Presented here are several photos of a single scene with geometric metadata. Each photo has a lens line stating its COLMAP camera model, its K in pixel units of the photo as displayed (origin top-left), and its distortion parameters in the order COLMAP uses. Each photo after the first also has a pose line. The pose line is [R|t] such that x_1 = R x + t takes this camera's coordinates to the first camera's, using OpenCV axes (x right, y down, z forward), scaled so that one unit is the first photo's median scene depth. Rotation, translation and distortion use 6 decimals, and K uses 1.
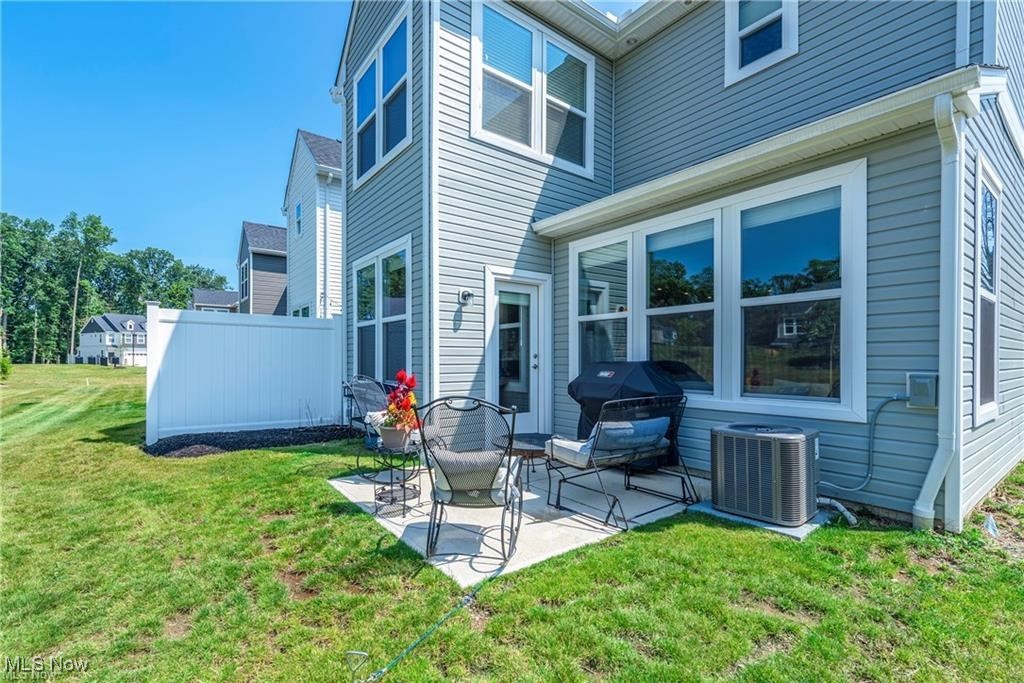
lens RADIAL K [[452.1, 0, 480.0], [0, 452.1, 360.0], [0, 0, 1]] dist [0.001482, -0.000186]
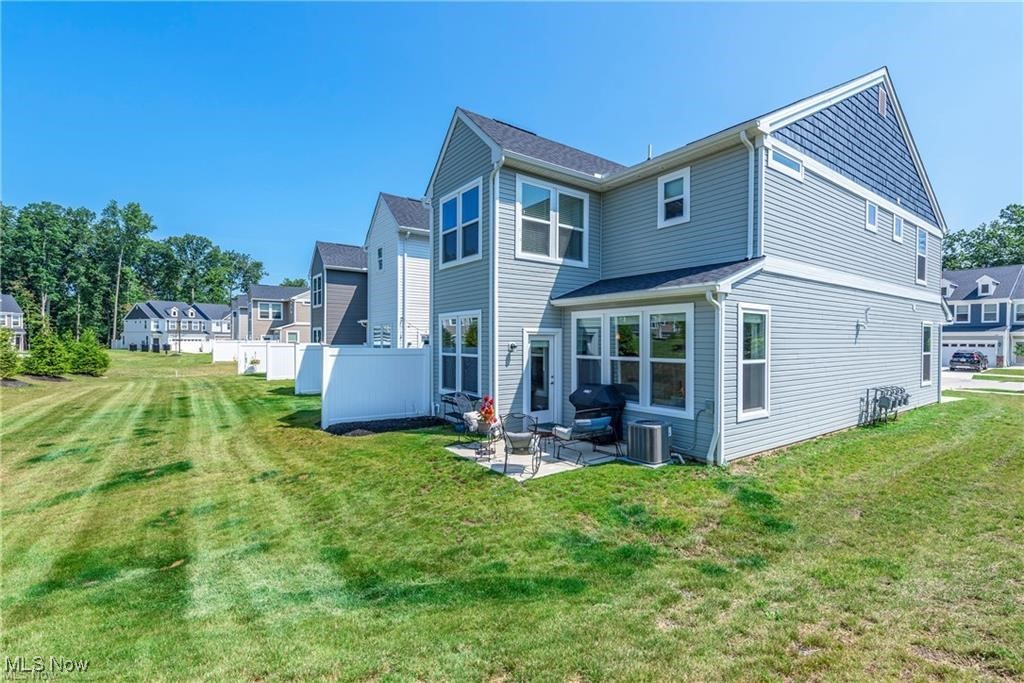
lens RADIAL K [[451.4, 0, 515.0], [0, 451.4, 342.0], [0, 0, 1]] dist [0.005464, 0.000674]
pose [[0.999943, 0.001519, 0.010529, -0.039738], [-0.001519, 0.999999, 0.000034, -0.157857], [-0.010529, -0.000050, 0.999945, -0.790323]]
